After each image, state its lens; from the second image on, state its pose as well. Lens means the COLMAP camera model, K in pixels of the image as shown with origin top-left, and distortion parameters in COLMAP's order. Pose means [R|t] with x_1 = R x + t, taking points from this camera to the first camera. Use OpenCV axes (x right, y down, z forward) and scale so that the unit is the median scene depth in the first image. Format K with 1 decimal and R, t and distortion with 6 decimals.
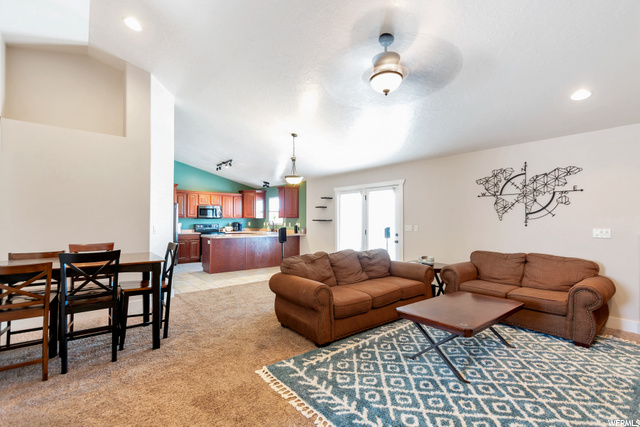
lens RADIAL K [[292.1, 0, 320.5], [0, 292.1, 215.5], [0, 0, 1]] dist [0.008315, -0.001016]
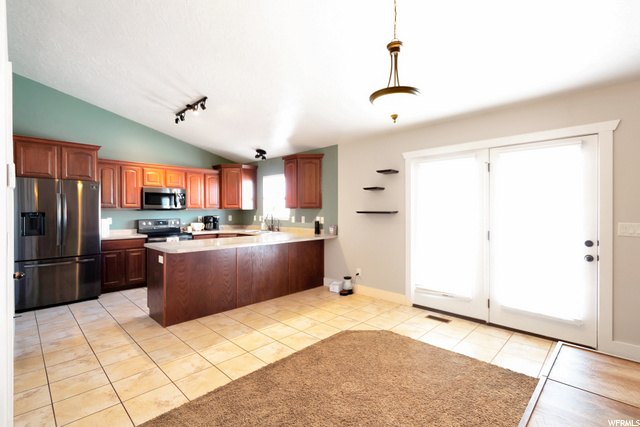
lens RADIAL K [[292.1, 0, 319.0], [0, 292.1, 212.3], [0, 0, 1]] dist [0.008315, -0.001016]
pose [[0.993692, -0.005255, 0.112018, -0.139313], [0.003194, 0.999822, 0.018573, 0.004832], [-0.112095, -0.018098, 0.993533, 0.389927]]
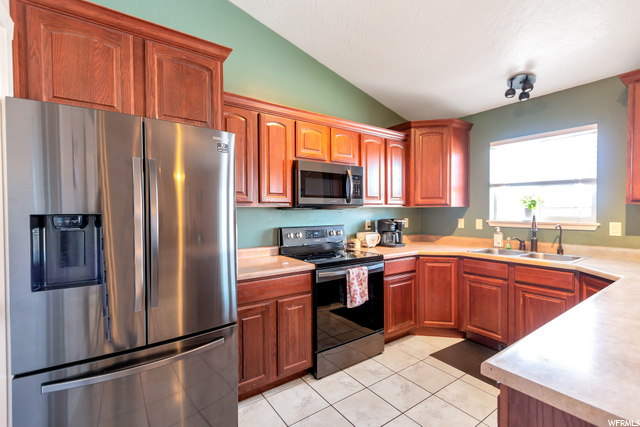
lens RADIAL K [[292.1, 0, 324.3], [0, 292.1, 214.8], [0, 0, 1]] dist [0.008315, -0.001016]
pose [[0.998101, -0.008127, -0.061059, -0.375408], [0.009697, 0.999629, 0.025453, 0.009249], [0.060830, -0.025997, 0.997810, 0.729527]]
